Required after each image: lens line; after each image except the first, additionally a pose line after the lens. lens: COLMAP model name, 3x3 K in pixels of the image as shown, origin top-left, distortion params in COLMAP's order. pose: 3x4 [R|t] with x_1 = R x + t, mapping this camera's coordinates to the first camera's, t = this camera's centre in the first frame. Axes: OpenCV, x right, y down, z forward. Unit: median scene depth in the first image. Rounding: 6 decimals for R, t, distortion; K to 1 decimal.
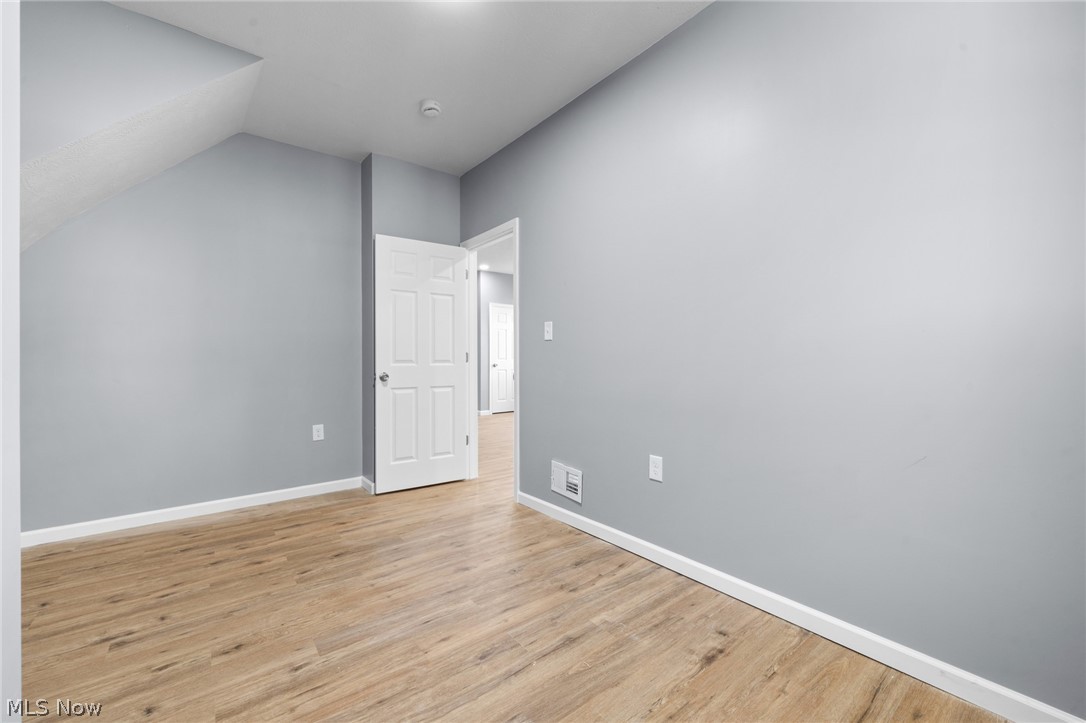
lens RADIAL K [[441.6, 0, 543.1], [0, 441.6, 359.5], [0, 0, 1]] dist [0.000991, 0.000370]
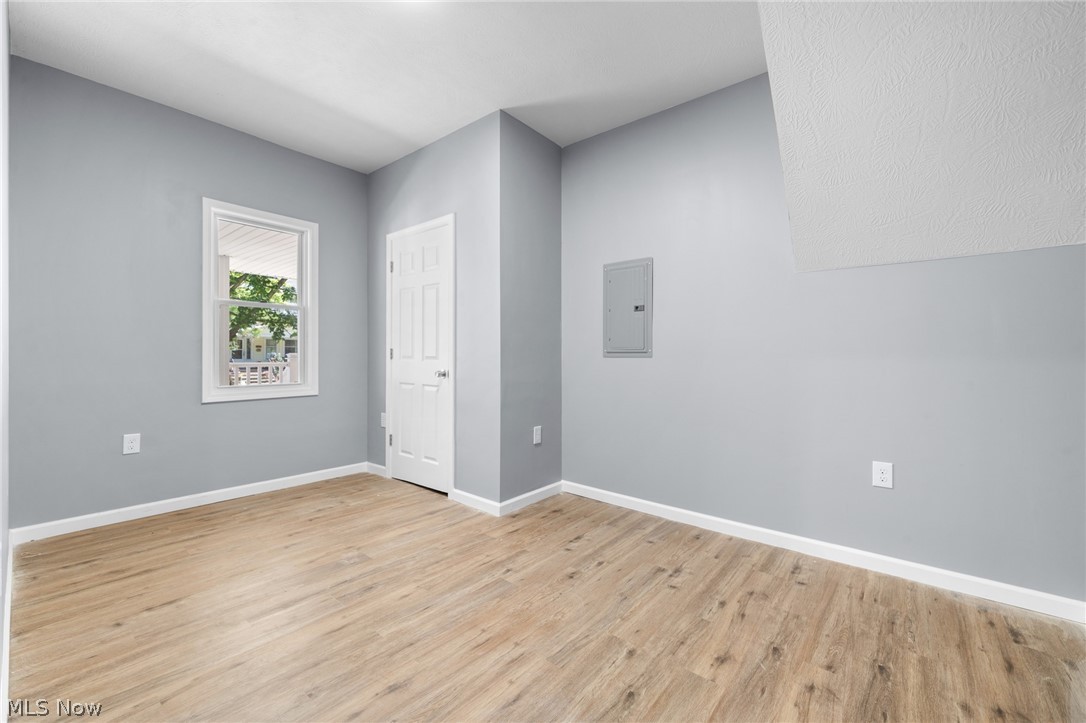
lens RADIAL K [[441.6, 0, 543.0], [0, 441.6, 358.3], [0, 0, 1]] dist [0.000991, 0.000370]
pose [[-0.978016, -0.000591, -0.208531, -0.291633], [-0.002400, 0.999962, 0.008422, 0.000523], [0.208518, 0.008738, -0.977980, 1.915625]]
